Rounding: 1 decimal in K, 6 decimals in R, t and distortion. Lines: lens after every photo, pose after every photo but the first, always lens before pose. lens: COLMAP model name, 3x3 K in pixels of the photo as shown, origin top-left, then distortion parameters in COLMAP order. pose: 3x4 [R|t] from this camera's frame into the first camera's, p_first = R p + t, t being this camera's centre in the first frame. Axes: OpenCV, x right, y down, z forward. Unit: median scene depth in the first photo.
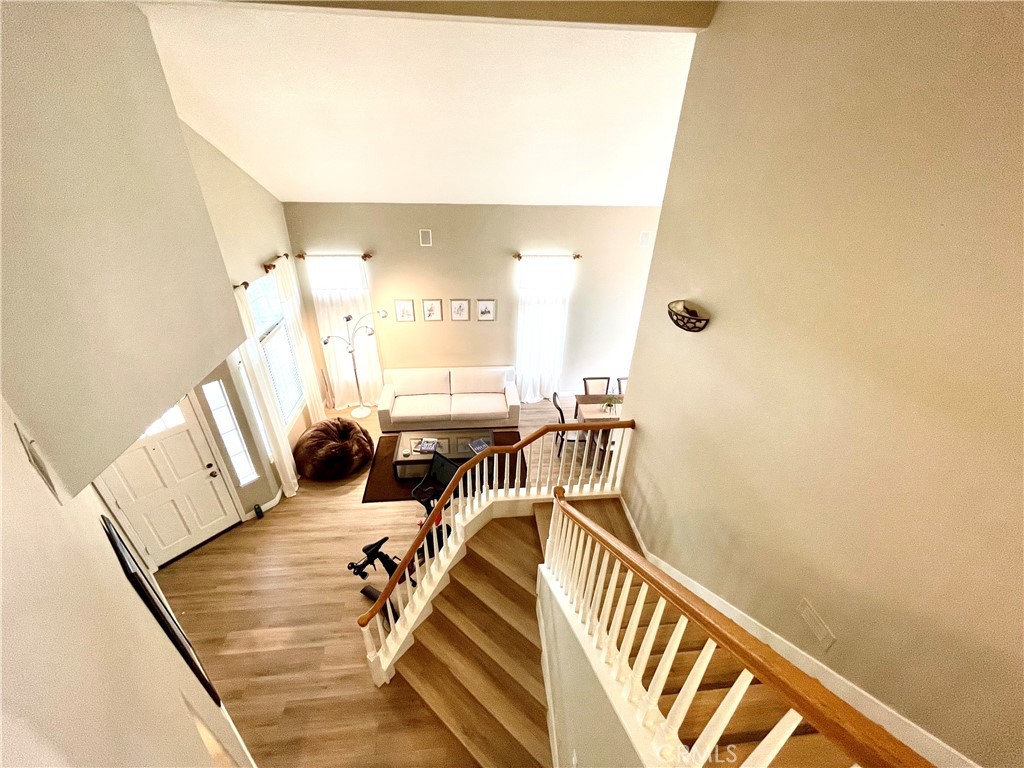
lens RADIAL K [[418.2, 0, 507.3], [0, 418.2, 387.8], [0, 0, 1]] dist [-0.004205, 0.000532]
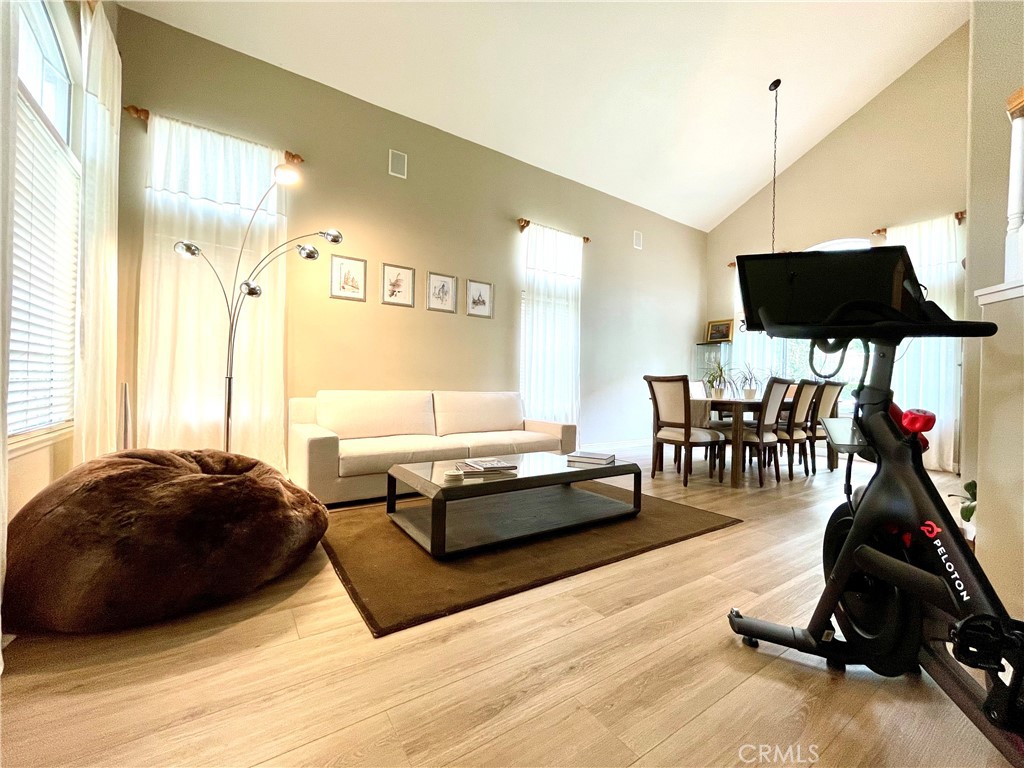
lens RADIAL K [[418.2, 0, 507.3], [0, 418.2, 385.2], [0, 0, 1]] dist [-0.004205, 0.000532]
pose [[0.879406, -0.005063, 0.476047, -0.321488], [0.244886, 0.862321, -0.443208, 0.223212], [-0.408261, 0.506337, 0.759570, 0.574429]]
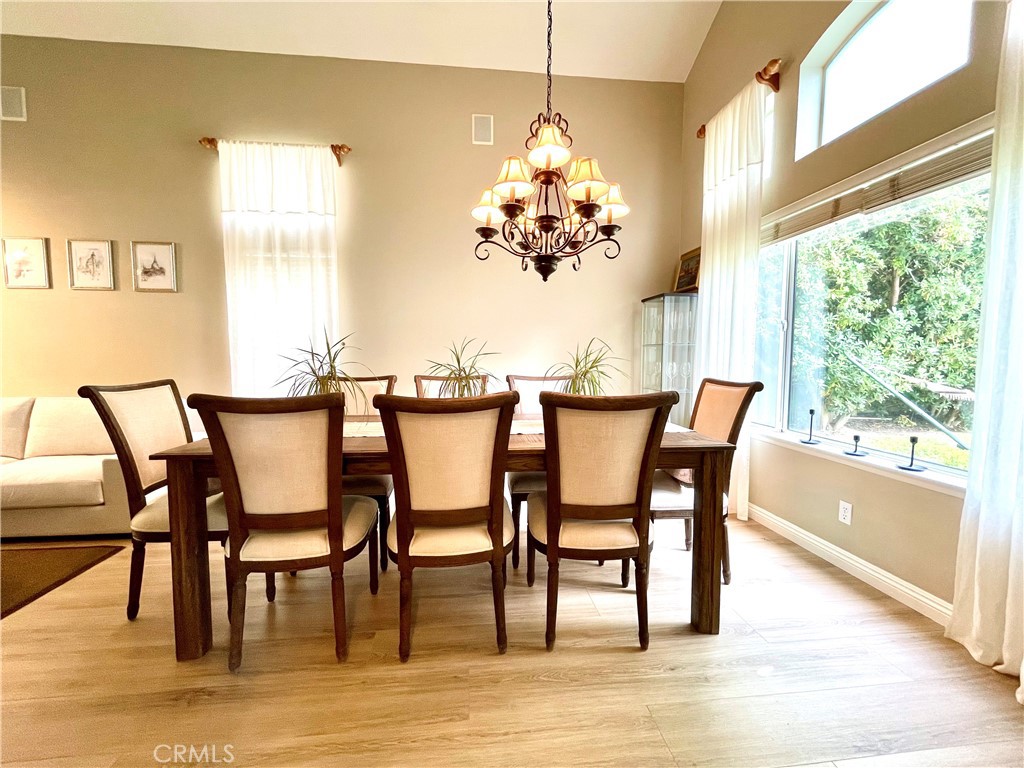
lens RADIAL K [[418.2, 0, 494.4], [0, 418.2, 382.9], [0, 0, 1]] dist [-0.004205, 0.000532]
pose [[0.999616, -0.023388, 0.014852, 0.314345], [0.027608, 0.885826, -0.463195, 0.150459], [-0.002323, 0.463427, 0.886132, 0.663813]]
